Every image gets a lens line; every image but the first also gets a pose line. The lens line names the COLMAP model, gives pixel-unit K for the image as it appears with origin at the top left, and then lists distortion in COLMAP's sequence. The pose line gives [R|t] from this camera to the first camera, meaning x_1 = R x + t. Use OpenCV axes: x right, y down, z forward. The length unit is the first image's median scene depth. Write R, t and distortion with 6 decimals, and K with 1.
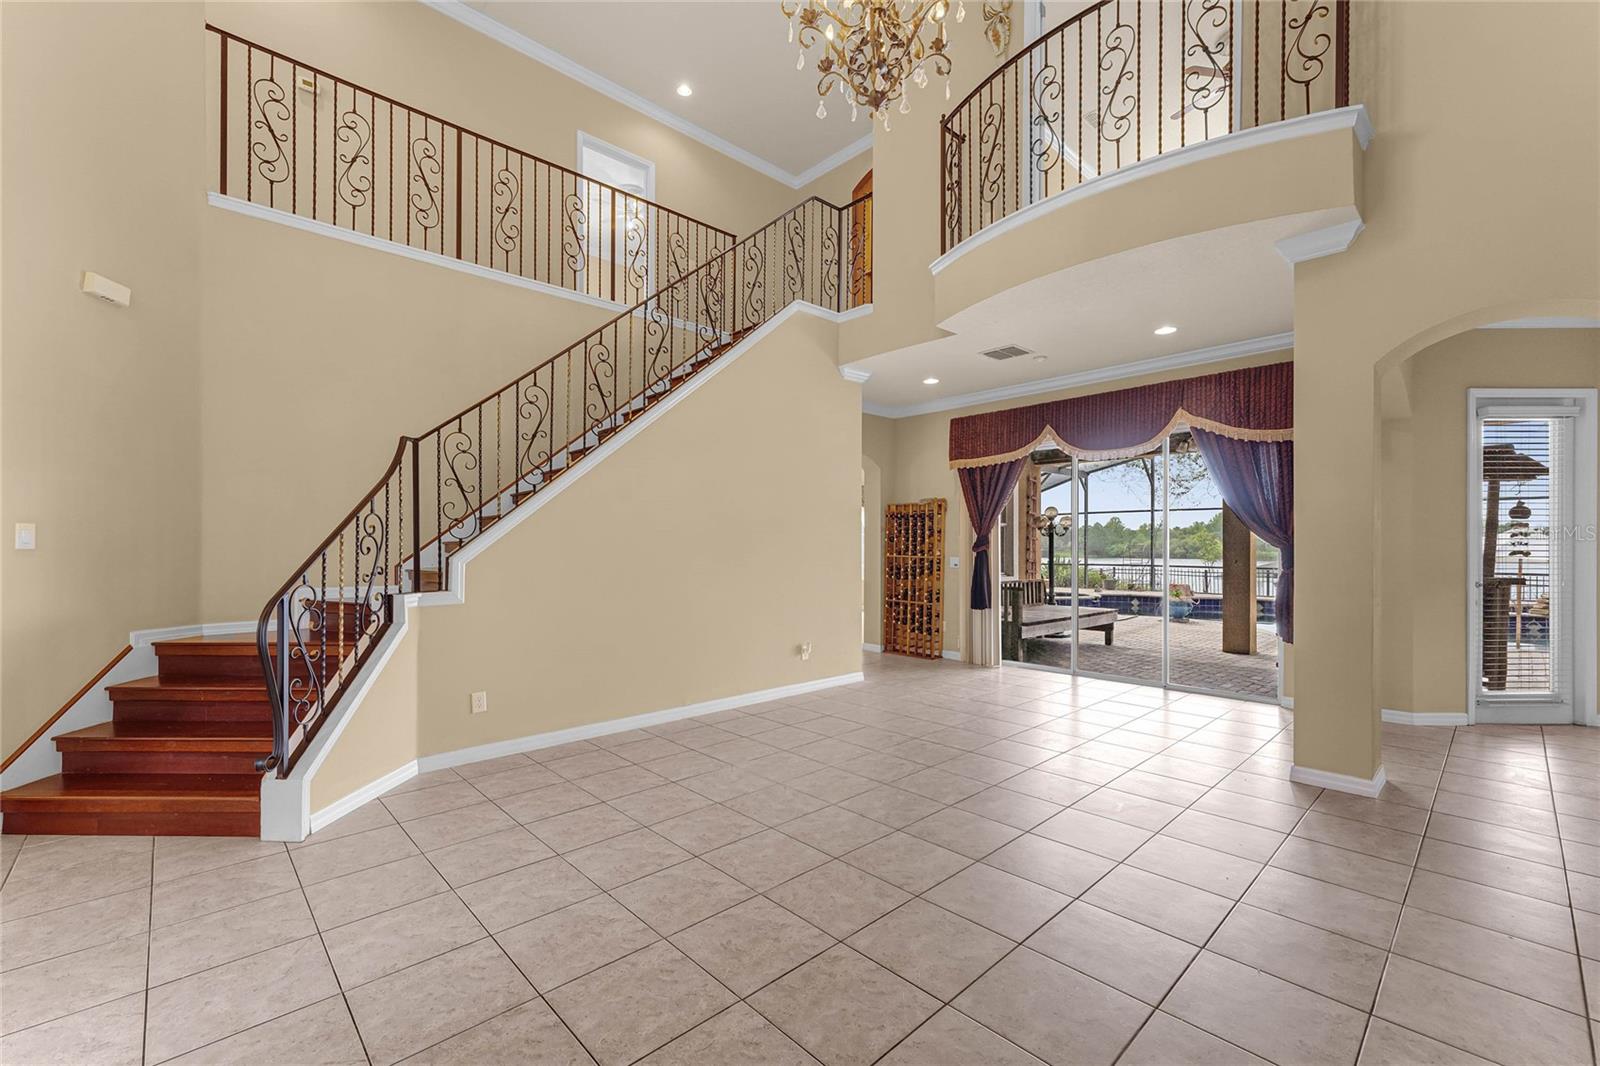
lens RADIAL K [[655.6, 0, 800.8], [0, 655.6, 543.4], [0, 0, 1]] dist [0.000673, 0.000051]
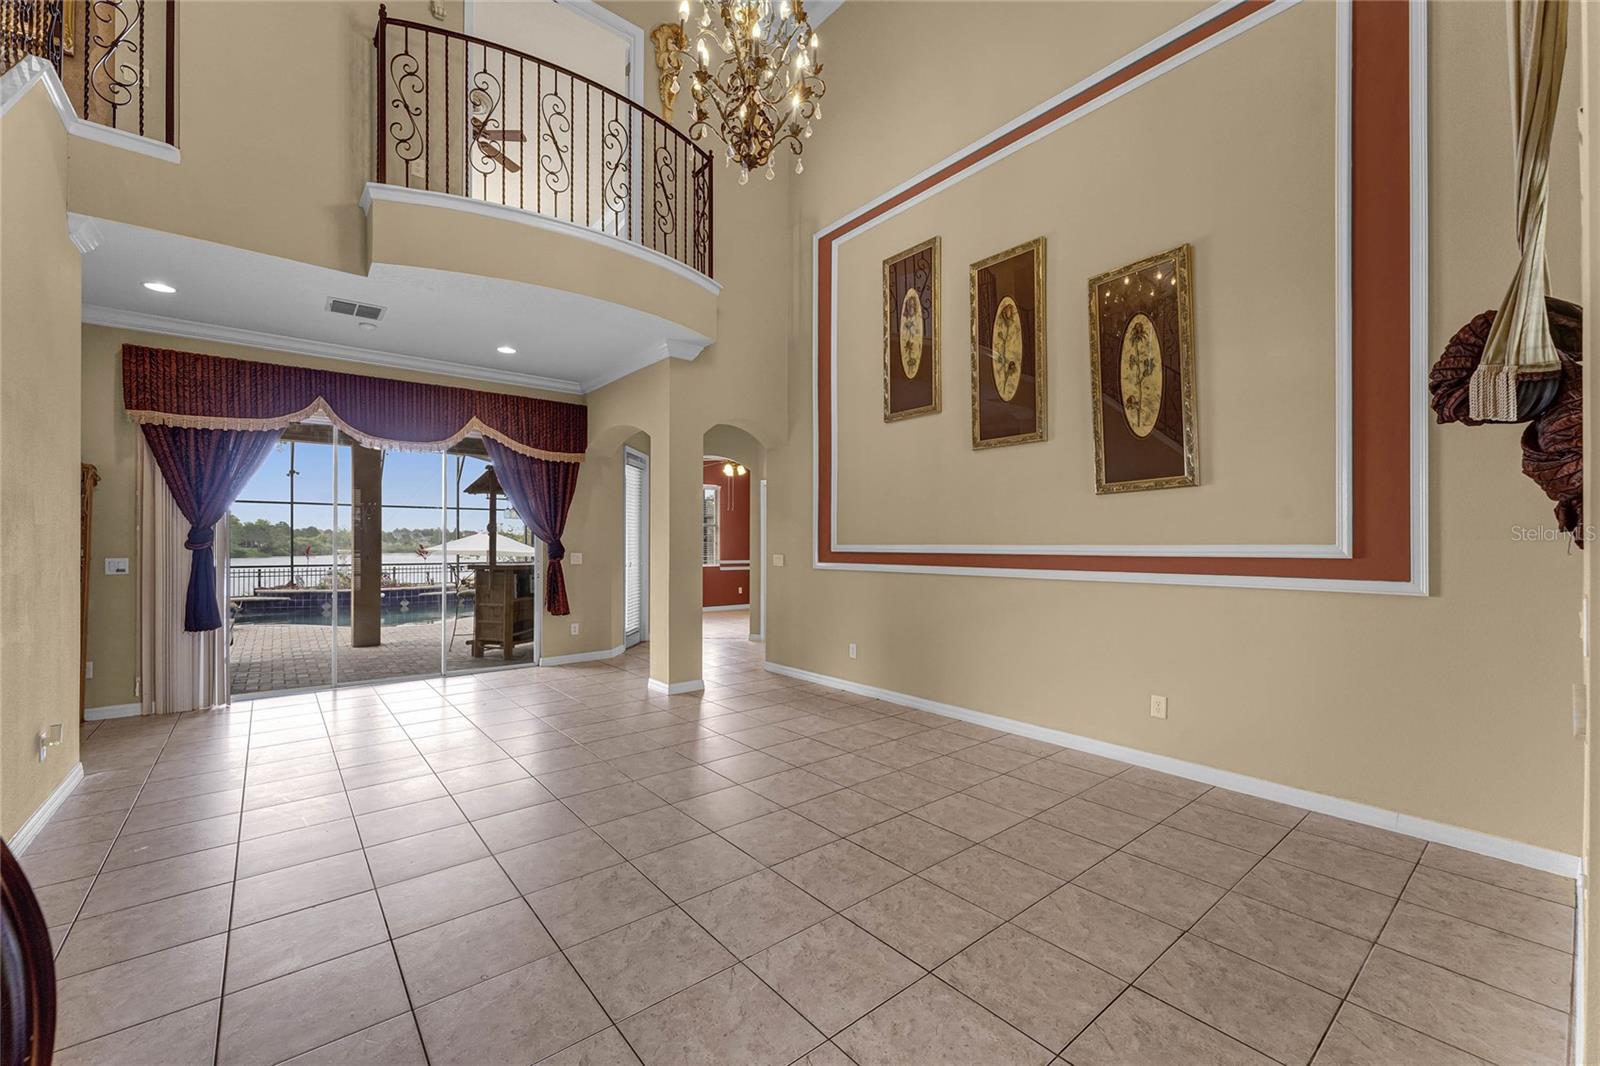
lens RADIAL K [[655.6, 0, 800.8], [0, 655.6, 543.4], [0, 0, 1]] dist [0.000673, 0.000051]
pose [[0.069607, -0.000182, 0.997574, -0.545986], [-0.002649, 0.999996, 0.000367, 0.005560], [-0.997571, -0.002668, 0.069607, 0.429527]]
